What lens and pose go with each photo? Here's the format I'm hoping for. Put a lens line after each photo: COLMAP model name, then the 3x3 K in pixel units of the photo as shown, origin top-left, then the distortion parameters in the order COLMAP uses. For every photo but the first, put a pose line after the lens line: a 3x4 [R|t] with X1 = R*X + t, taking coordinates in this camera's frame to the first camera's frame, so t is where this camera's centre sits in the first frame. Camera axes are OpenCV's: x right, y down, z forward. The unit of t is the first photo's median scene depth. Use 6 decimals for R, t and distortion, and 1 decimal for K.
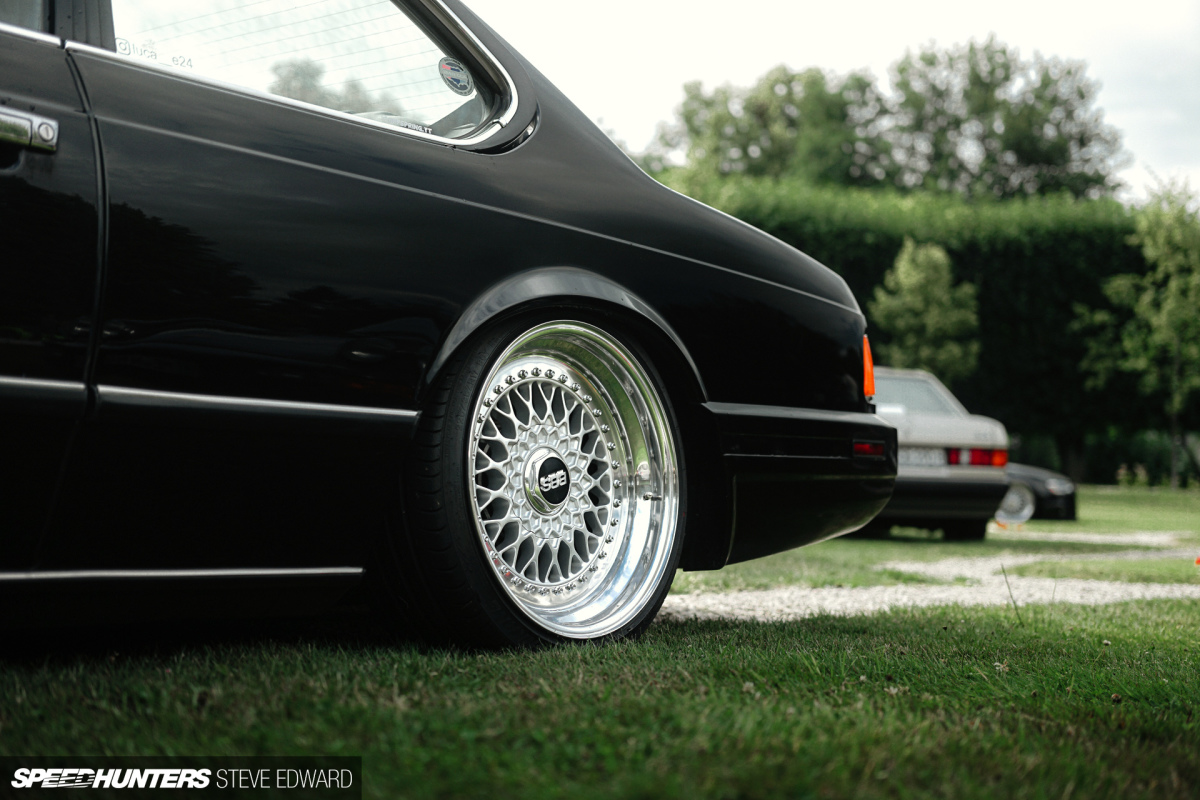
lens RADIAL K [[1678.8, 0, 600.0], [0, 1678.8, 400.0], [0, 0, 1]] dist [0.009982, 0.014228]
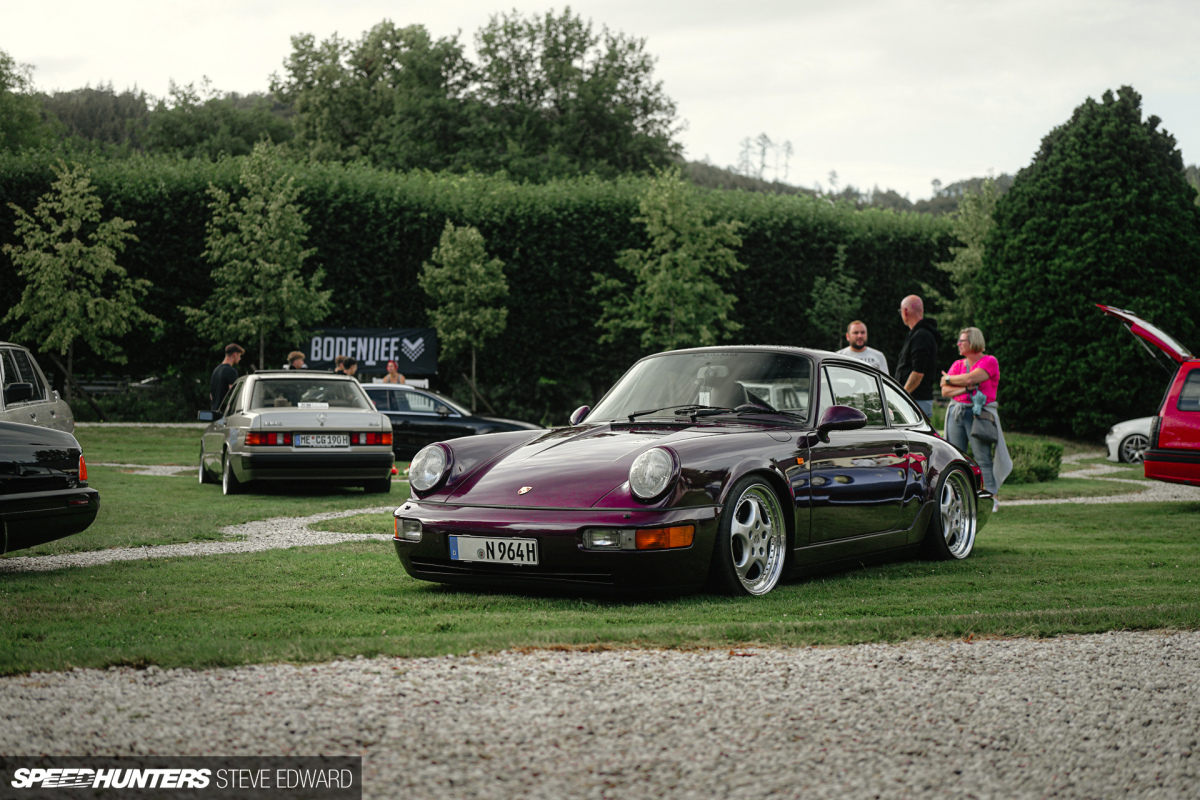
lens RADIAL K [[1678.8, 0, 600.0], [0, 1678.8, 400.0], [0, 0, 1]] dist [0.009982, 0.014228]
pose [[0.979275, -0.019301, 0.201613, 0.026296], [0.009309, 0.998686, 0.050394, -0.015437], [-0.202321, -0.047473, 0.978168, -0.104094]]
